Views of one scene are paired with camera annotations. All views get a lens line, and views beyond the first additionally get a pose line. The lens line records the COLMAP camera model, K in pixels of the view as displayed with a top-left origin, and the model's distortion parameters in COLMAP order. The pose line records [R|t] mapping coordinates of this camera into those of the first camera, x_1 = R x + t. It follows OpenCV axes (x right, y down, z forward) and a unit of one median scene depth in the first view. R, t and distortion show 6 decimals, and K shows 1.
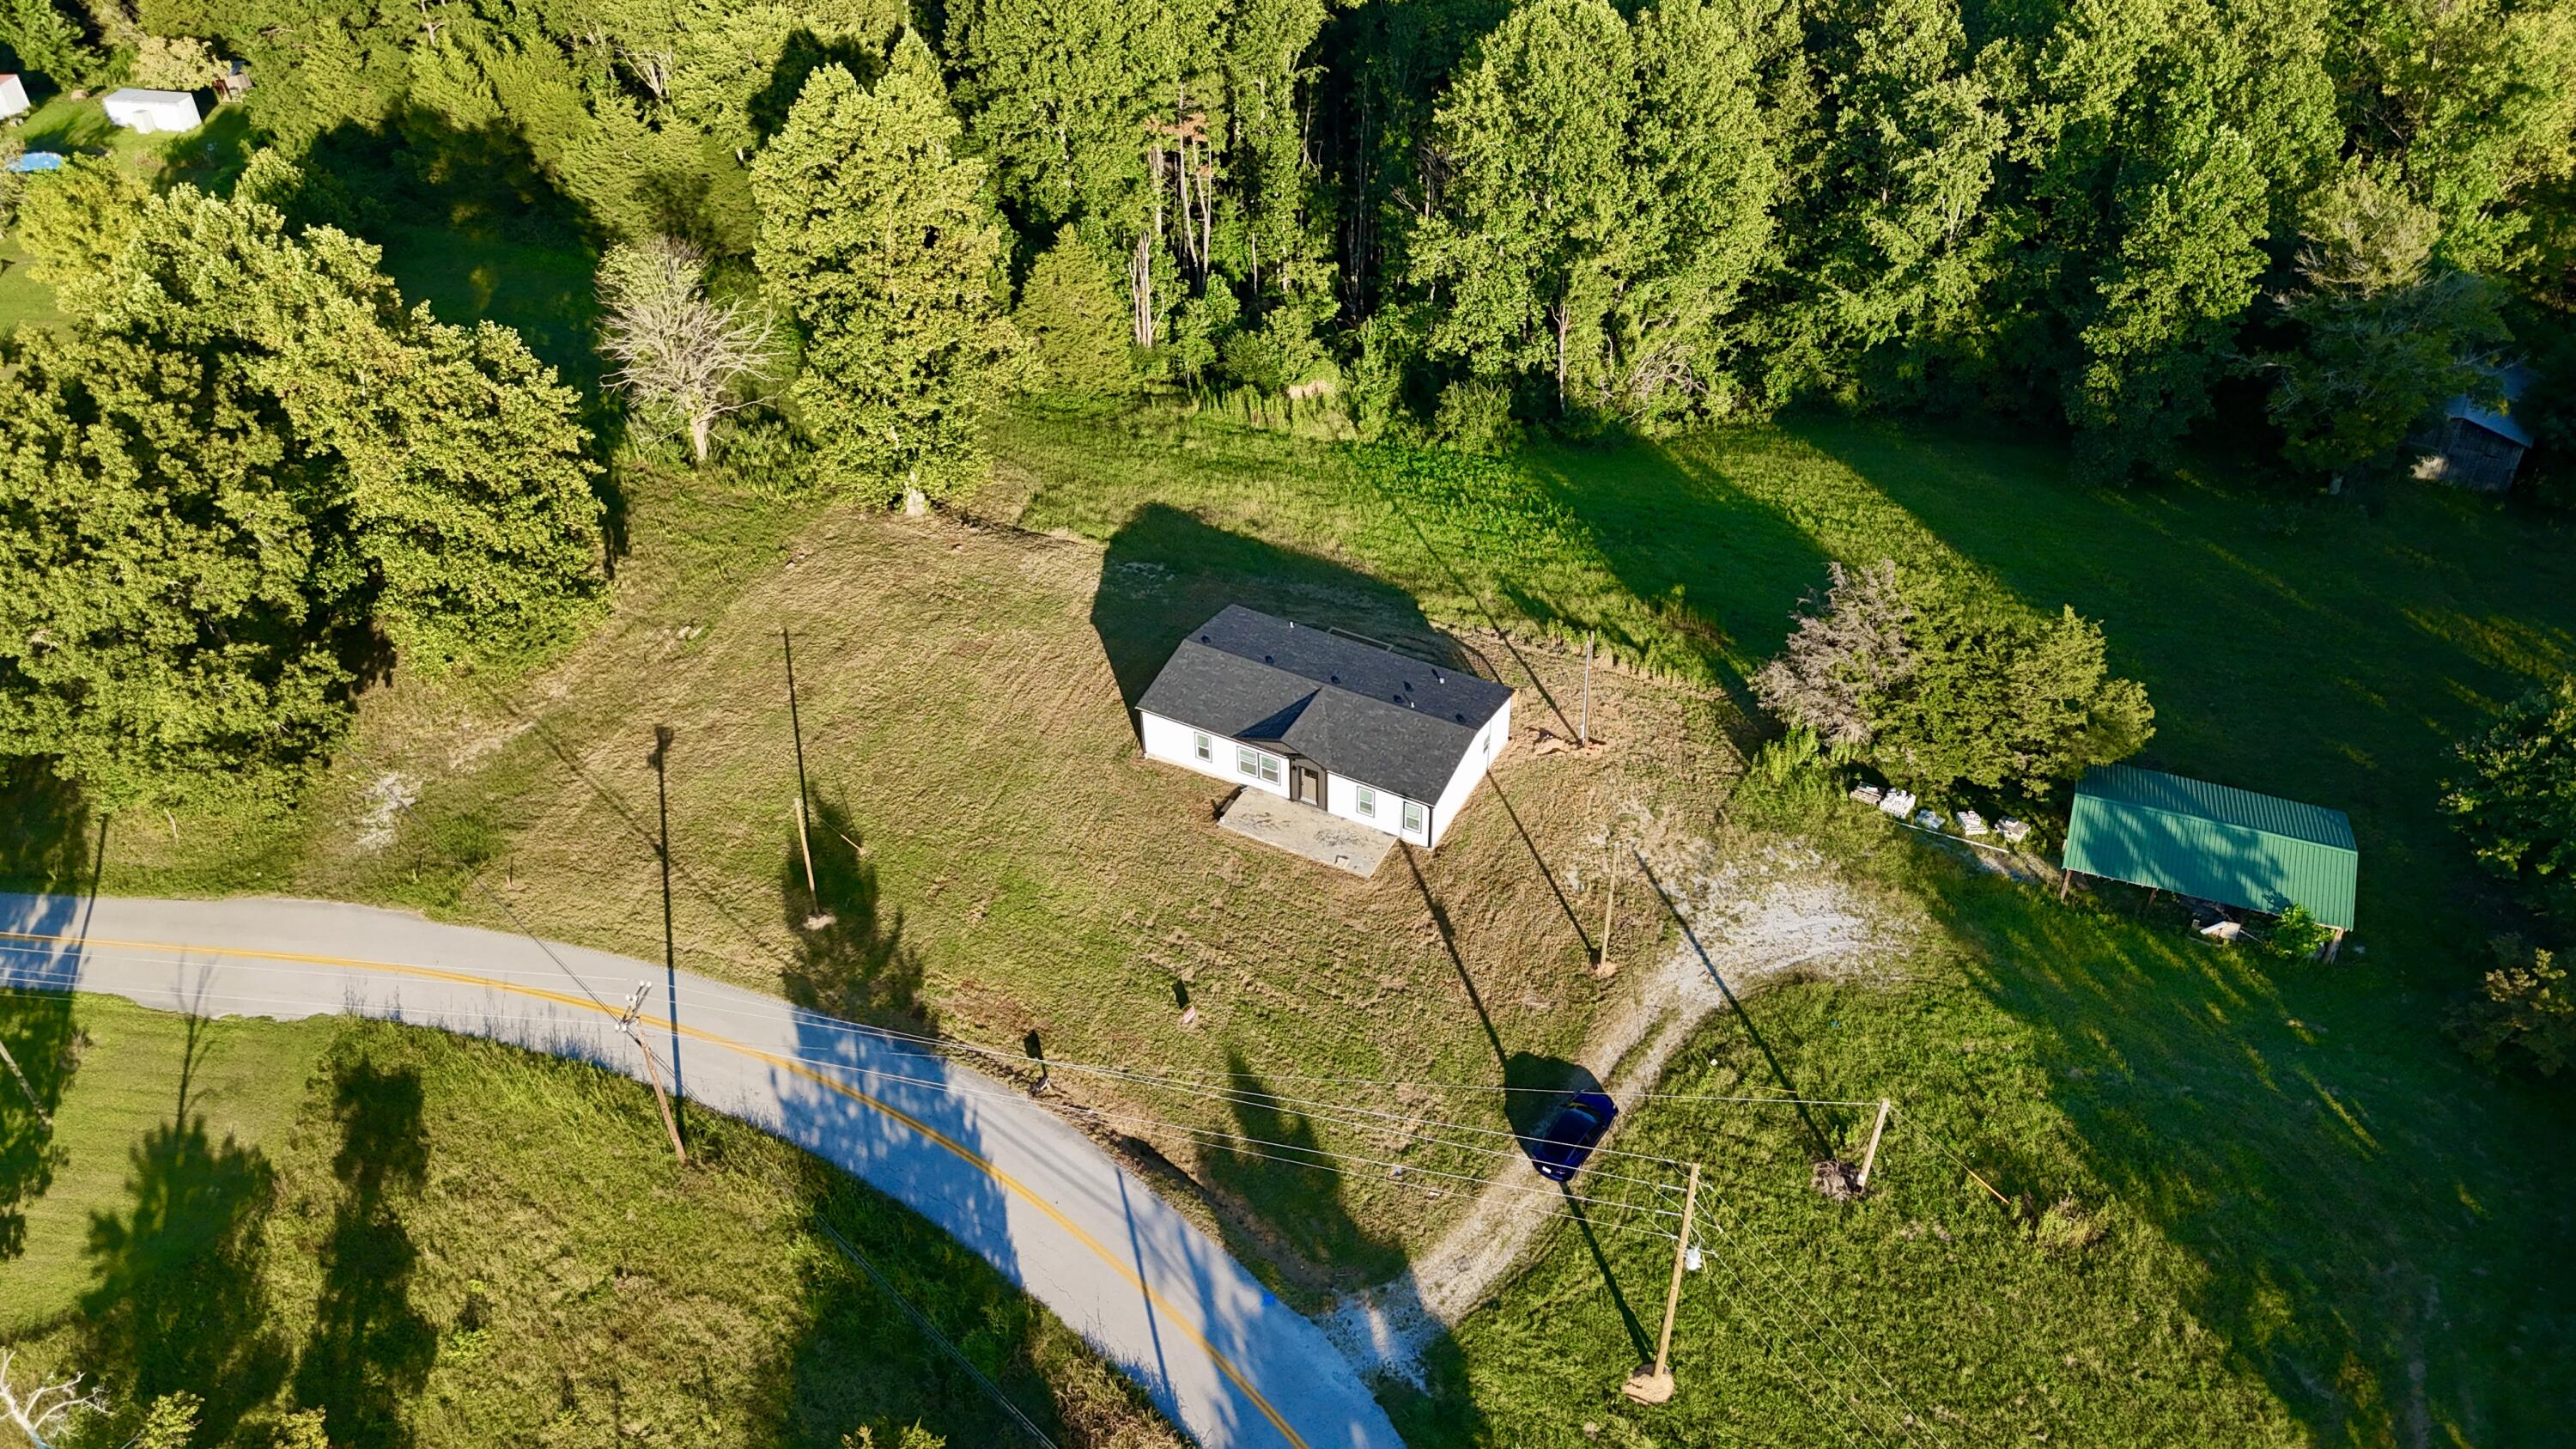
lens RADIAL K [[1910.1, 0, 1288.0], [0, 1910.1, 724.5], [0, 0, 1]] dist [0.059578, -0.008290]
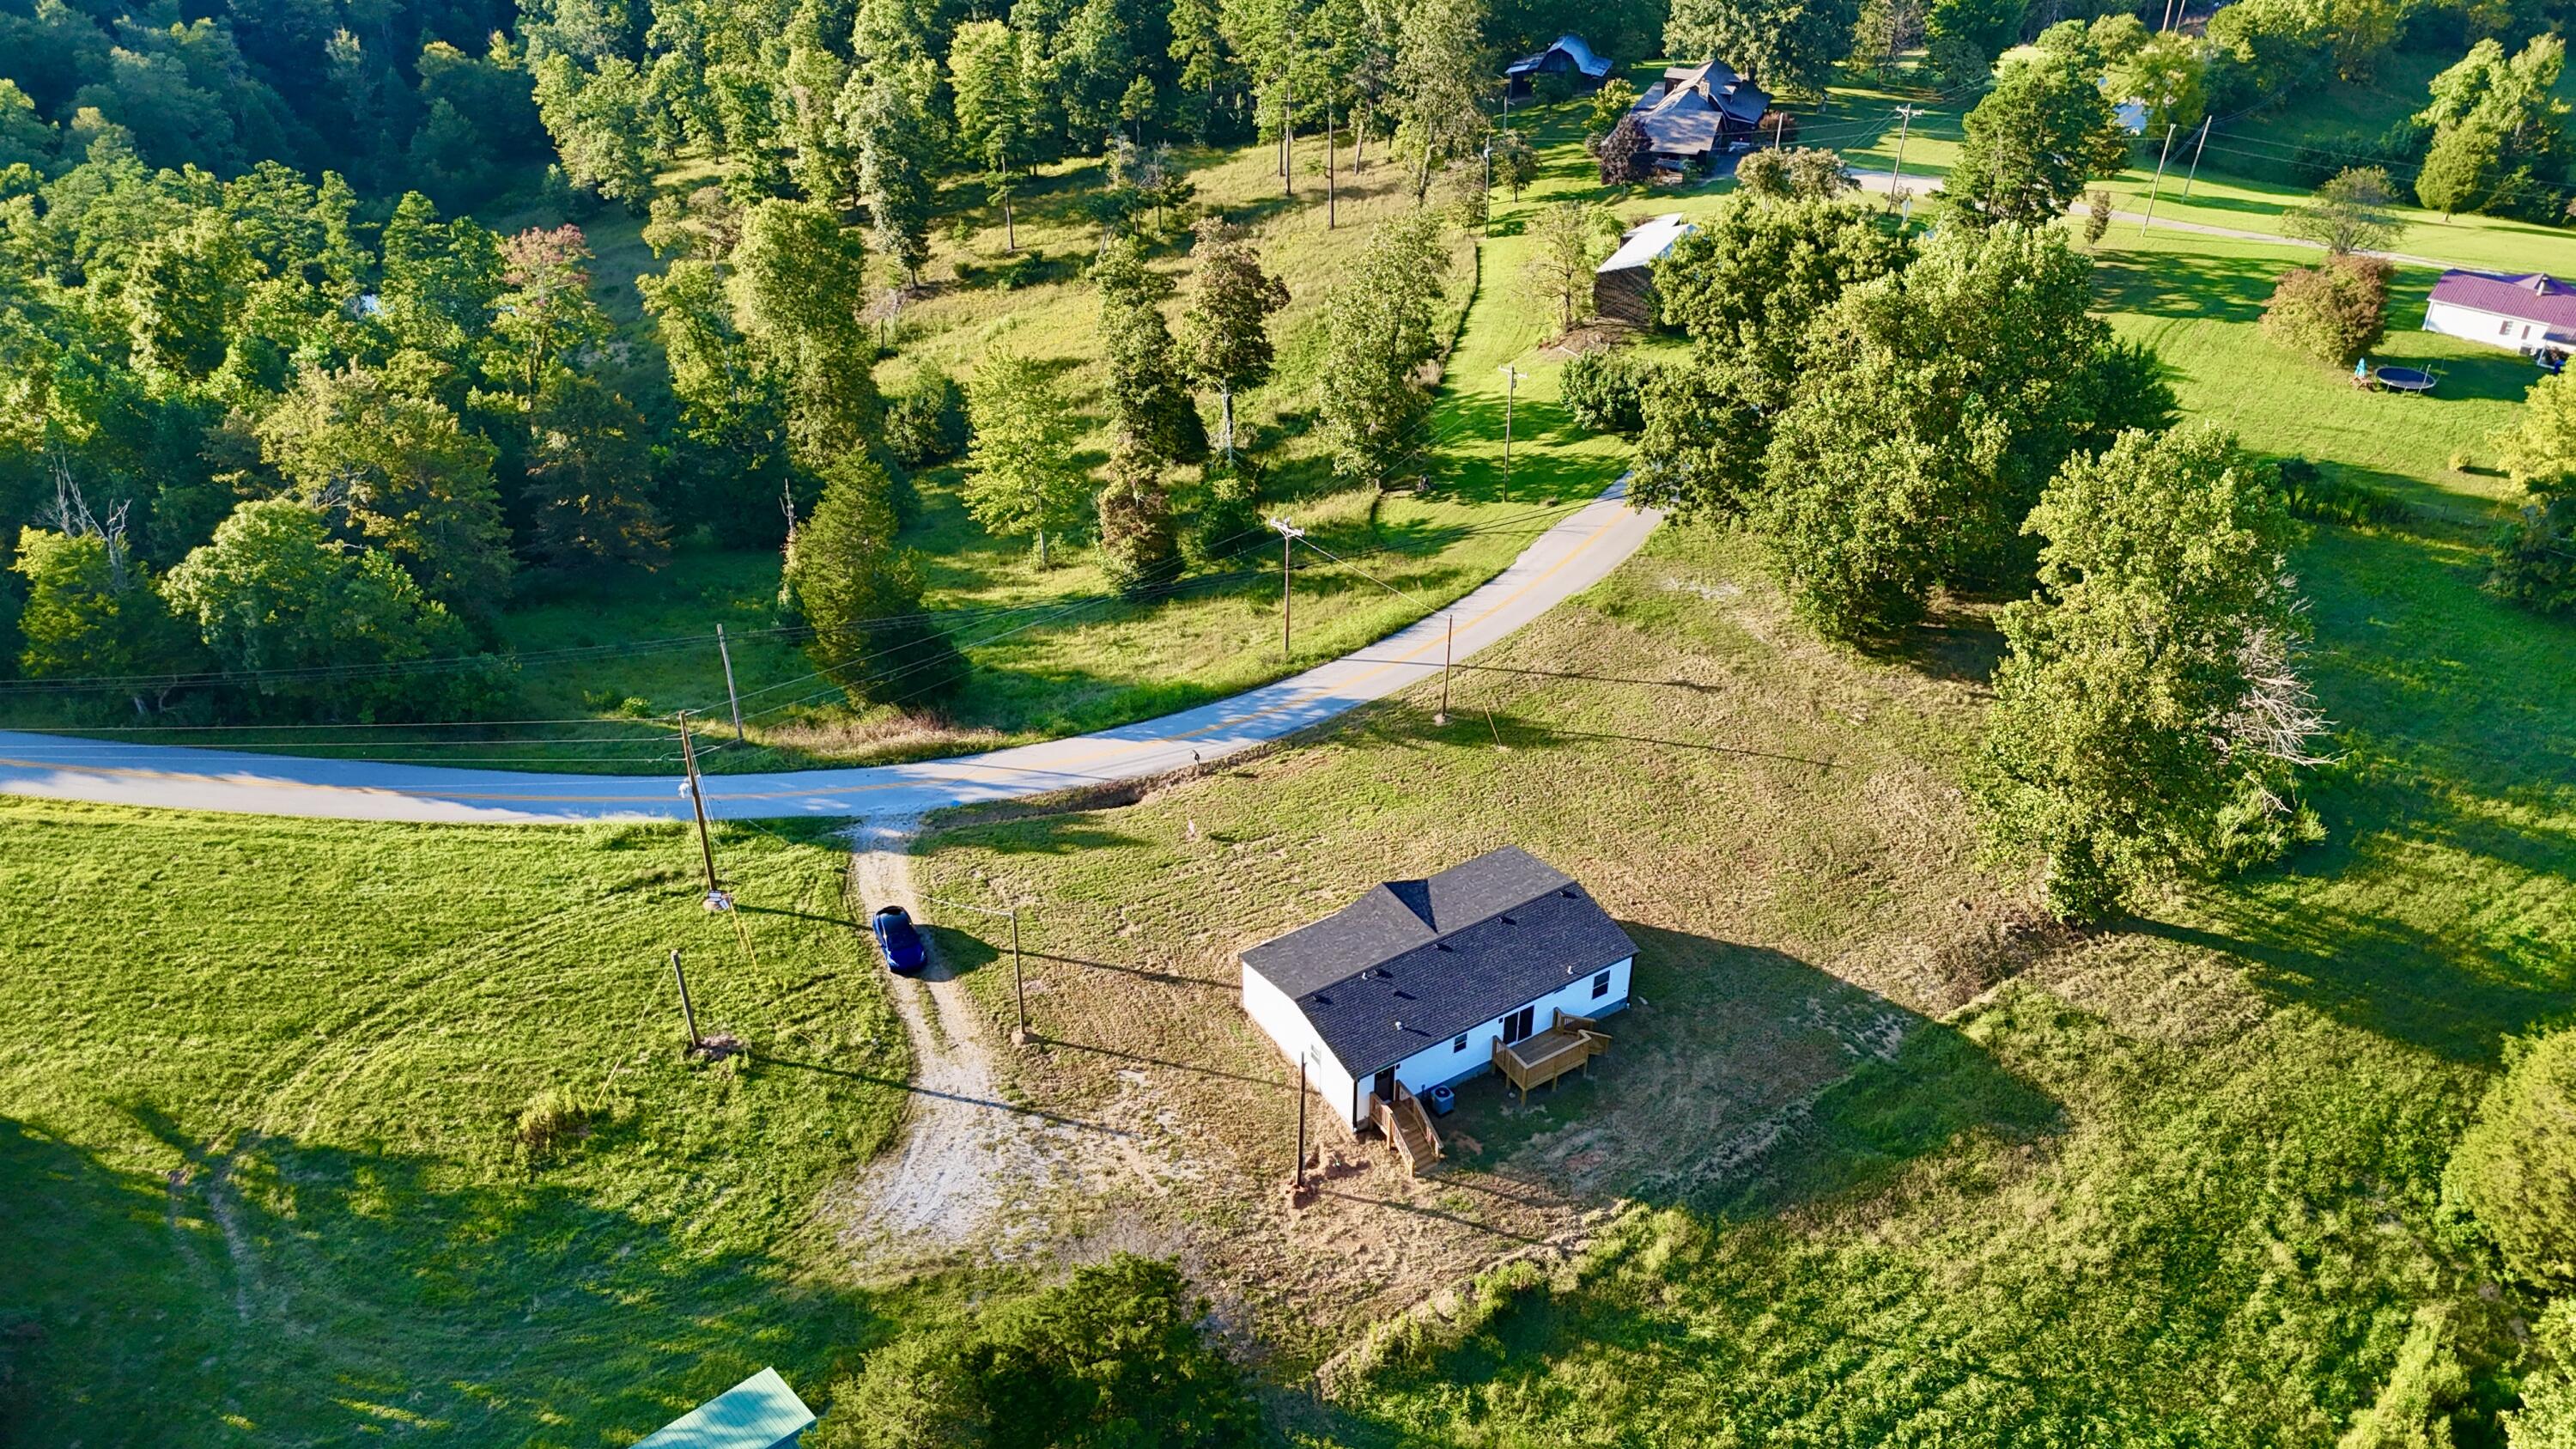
lens RADIAL K [[1910.1, 0, 1288.0], [0, 1910.1, 724.5], [0, 0, 1]] dist [0.059578, -0.008290]
pose [[-0.502782, 0.484082, -0.716153, 0.800872], [-0.546888, 0.463459, 0.697222, -0.806703], [0.669420, 0.742206, 0.031720, 0.979219]]
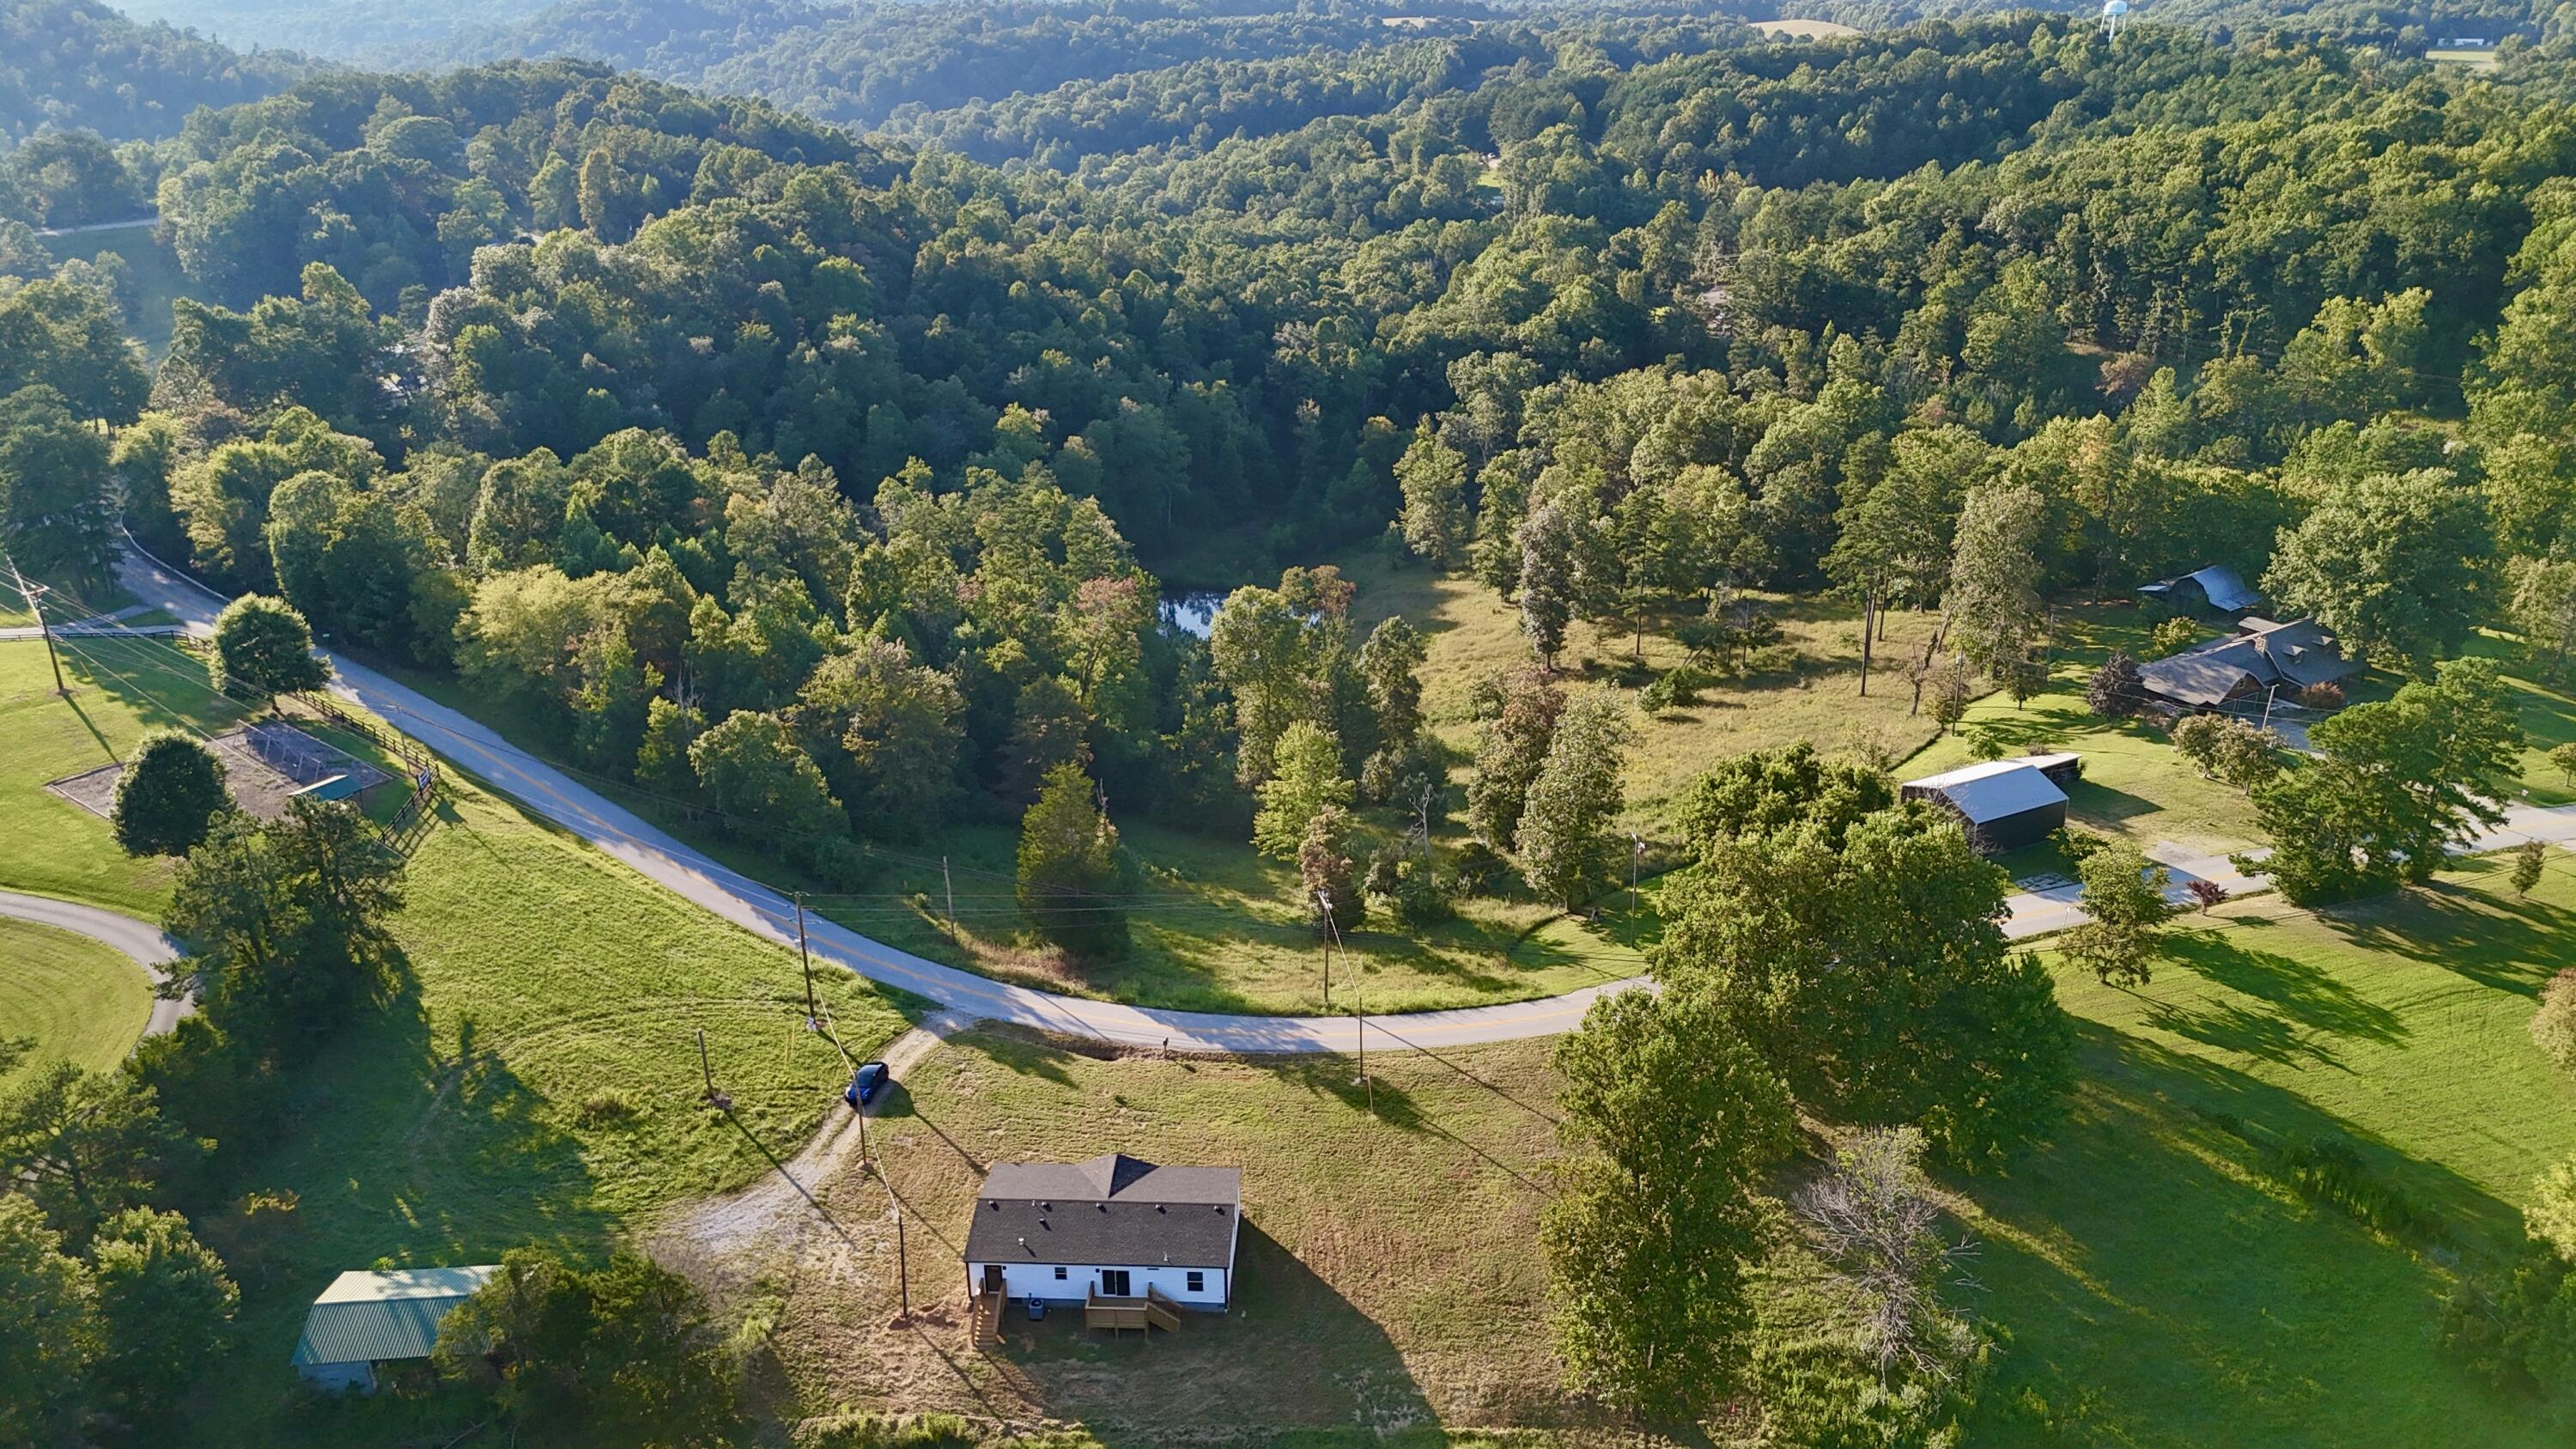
lens RADIAL K [[1910.1, 0, 1288.0], [0, 1910.1, 724.5], [0, 0, 1]] dist [0.059578, -0.008290]
pose [[-0.910292, 0.180328, -0.372625, 0.383249], [-0.249086, 0.480358, 0.840959, -1.489905], [0.330642, 0.858335, -0.392349, 1.478735]]
